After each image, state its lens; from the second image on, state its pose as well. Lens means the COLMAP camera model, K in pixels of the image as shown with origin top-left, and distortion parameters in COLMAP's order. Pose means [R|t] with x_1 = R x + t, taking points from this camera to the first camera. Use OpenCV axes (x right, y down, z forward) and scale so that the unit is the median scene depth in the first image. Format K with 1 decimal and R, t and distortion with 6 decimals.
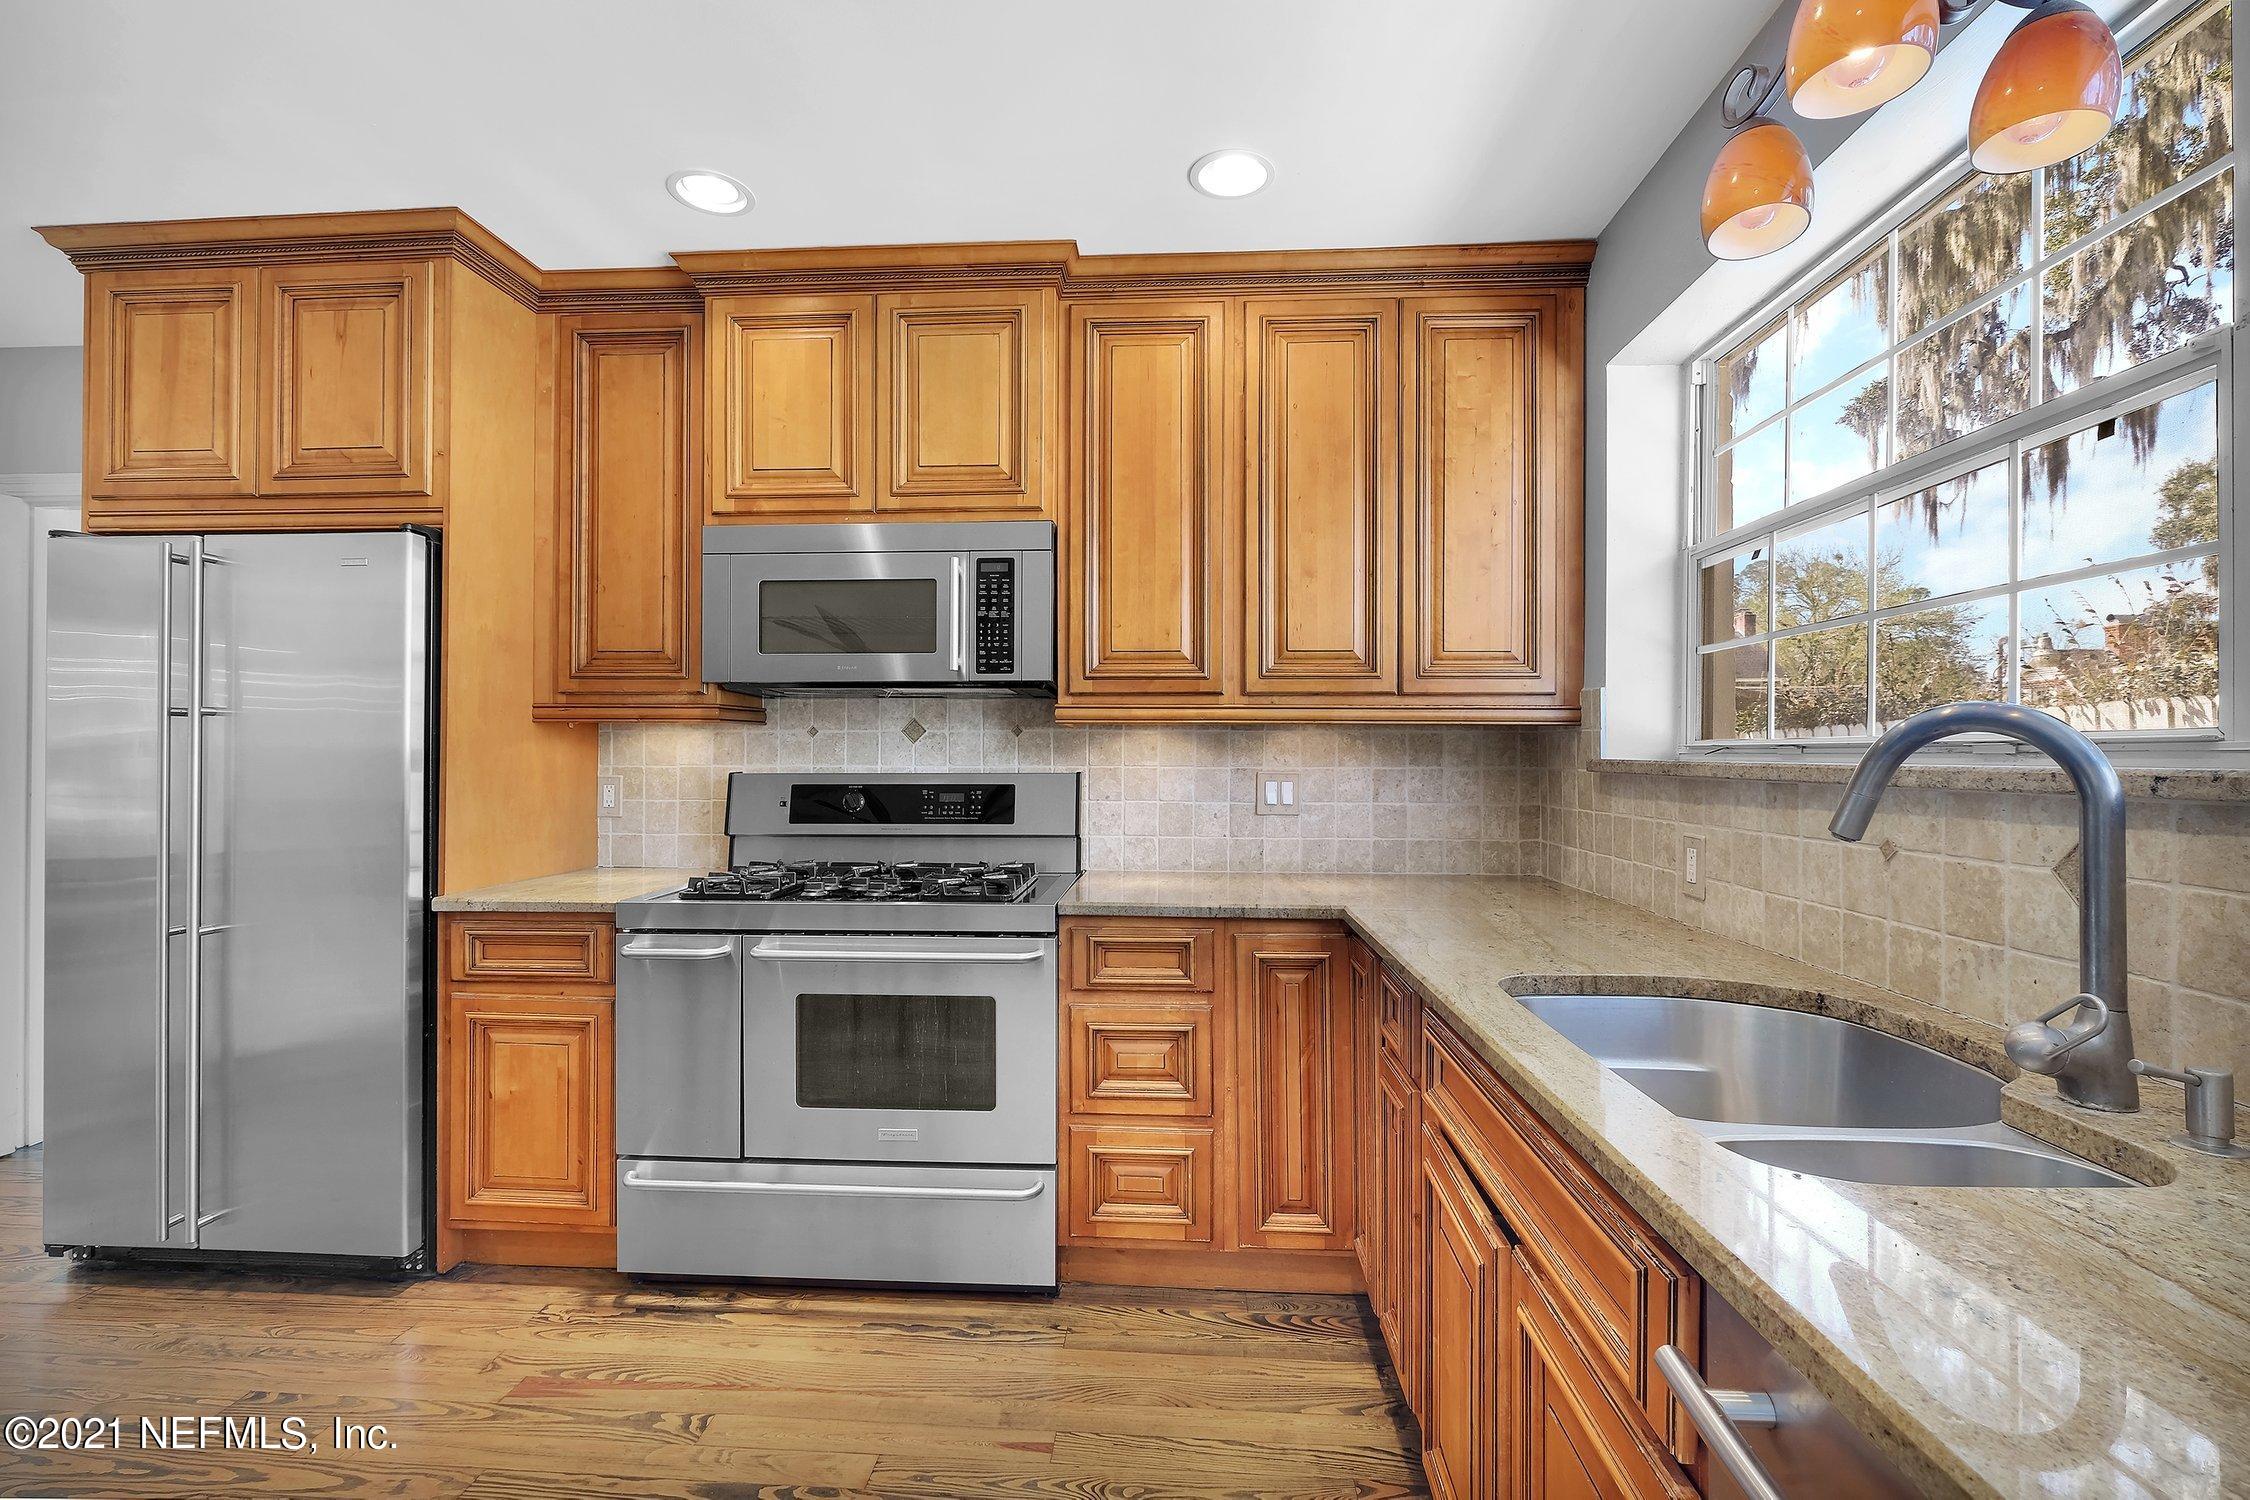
lens RADIAL K [[972.7, 0, 1125.0], [0, 972.7, 750.0], [0, 0, 1]] dist [-0.000014, 0.000068]
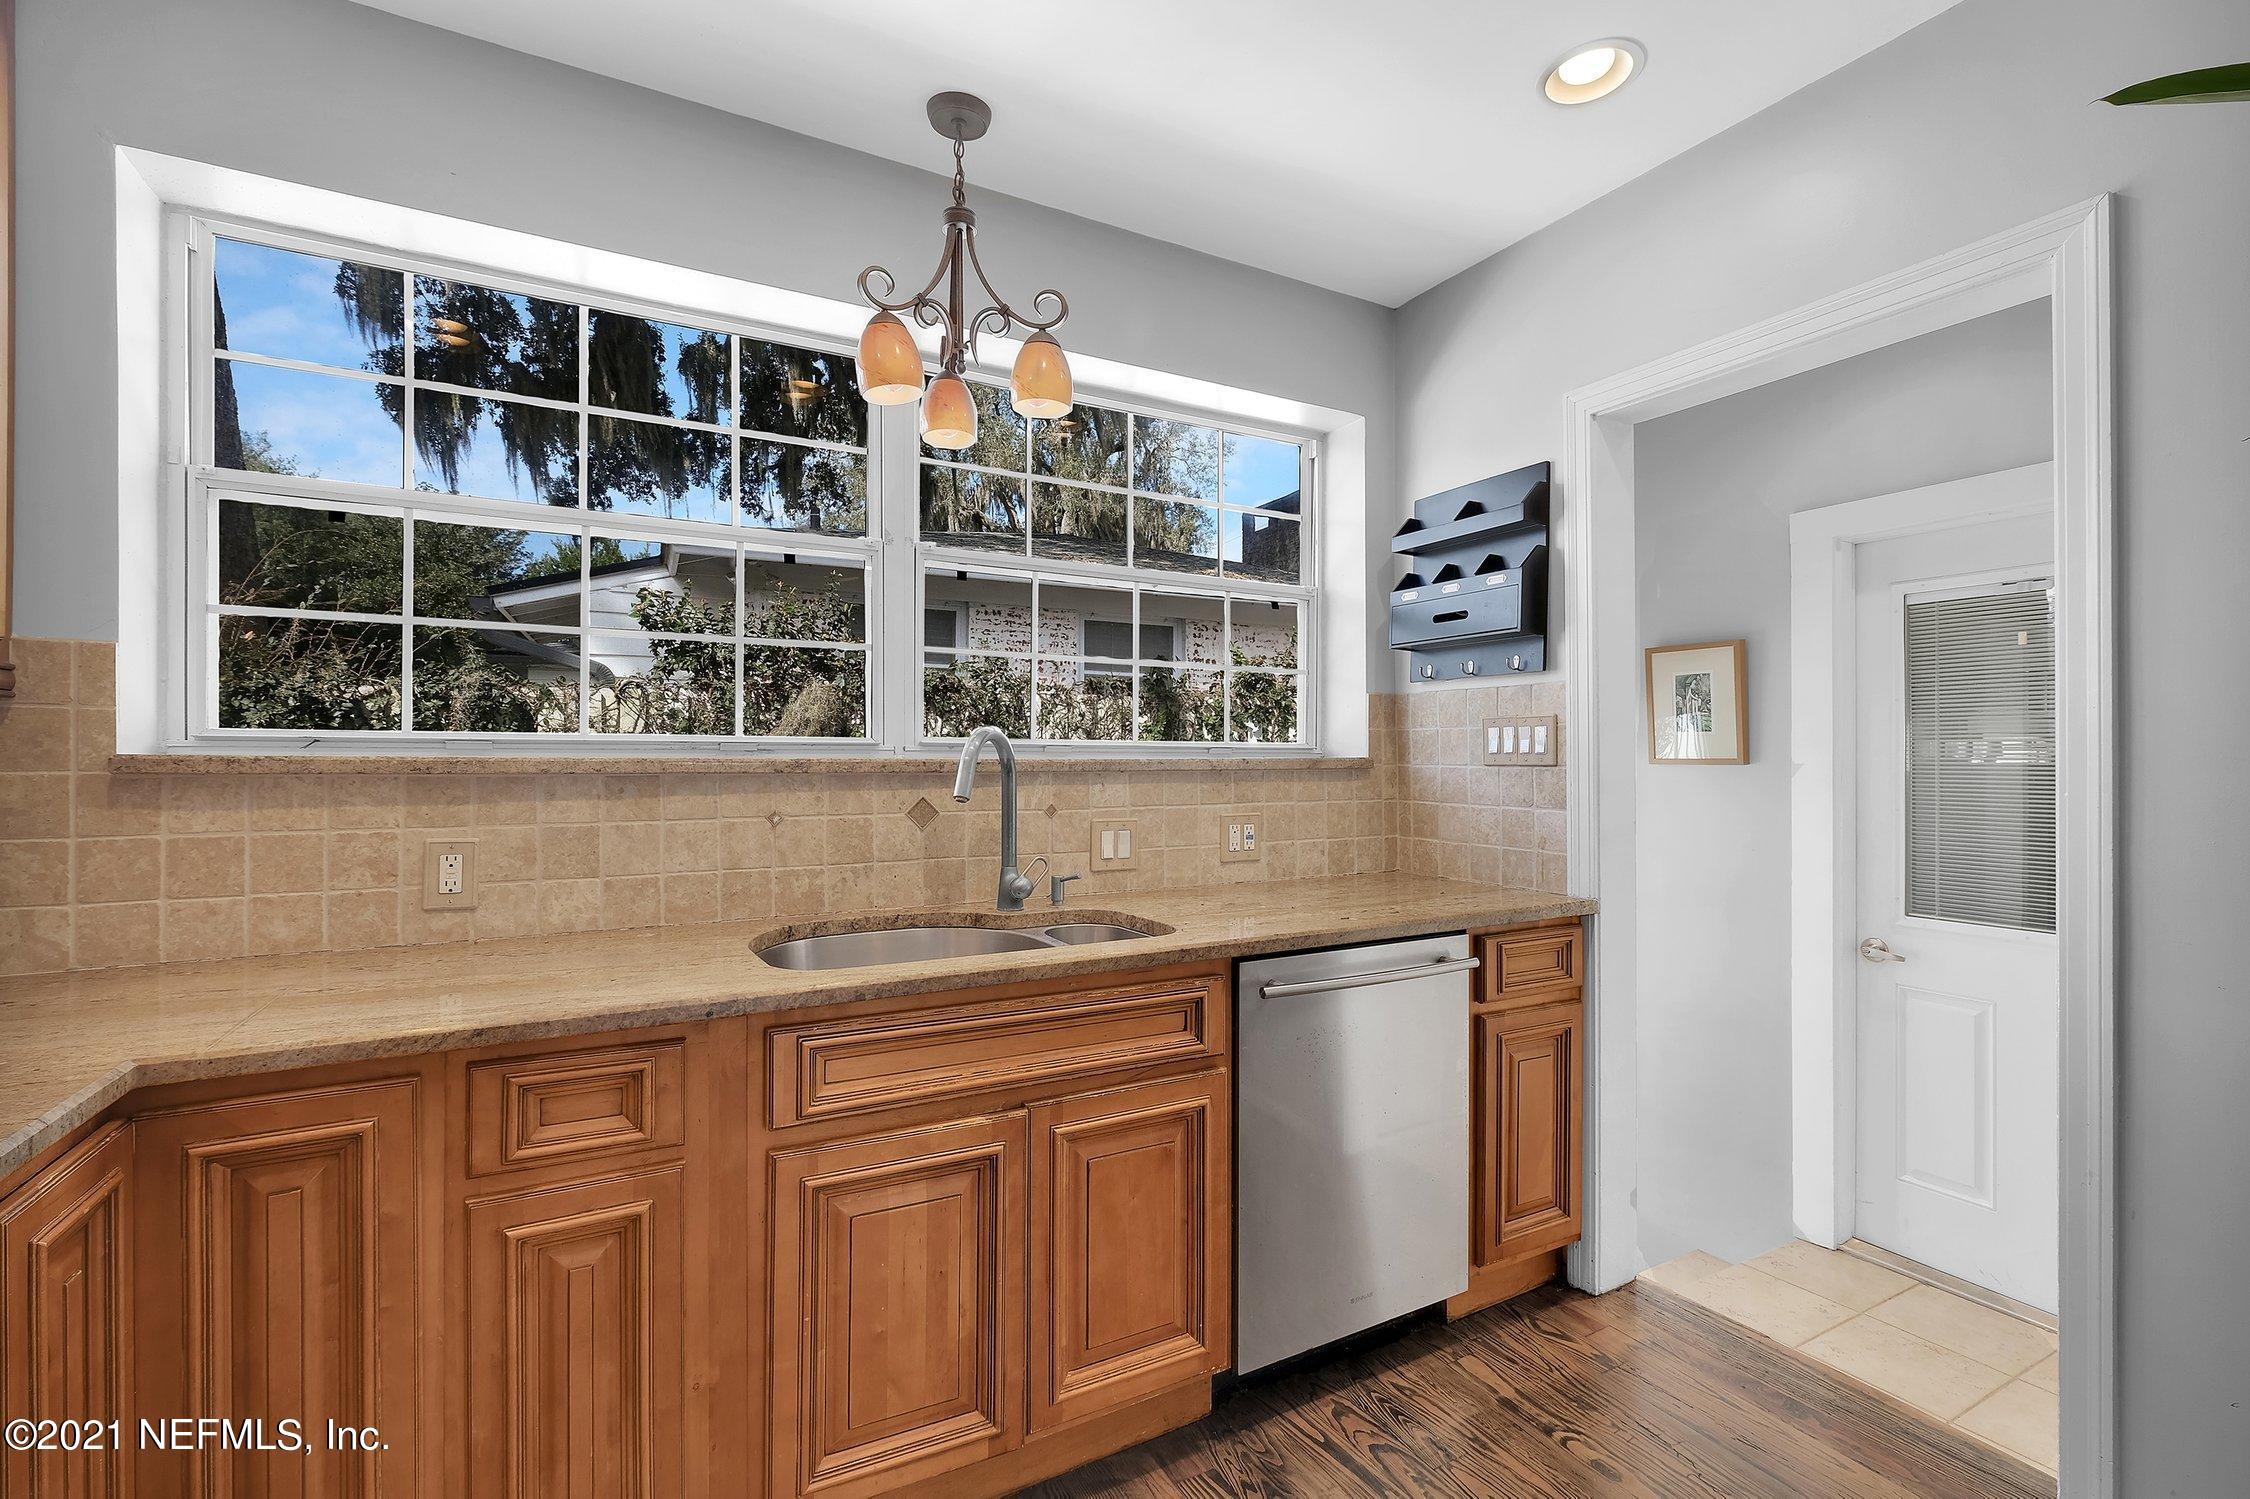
lens RADIAL K [[972.7, 0, 1125.0], [0, 972.7, 749.5], [0, 0, 1]] dist [-0.000014, 0.000068]
pose [[-0.525686, 0.008339, 0.850638, -0.742454], [-0.005175, 0.999902, -0.013001, 0.019401], [-0.850663, -0.011236, -0.525591, 1.407203]]
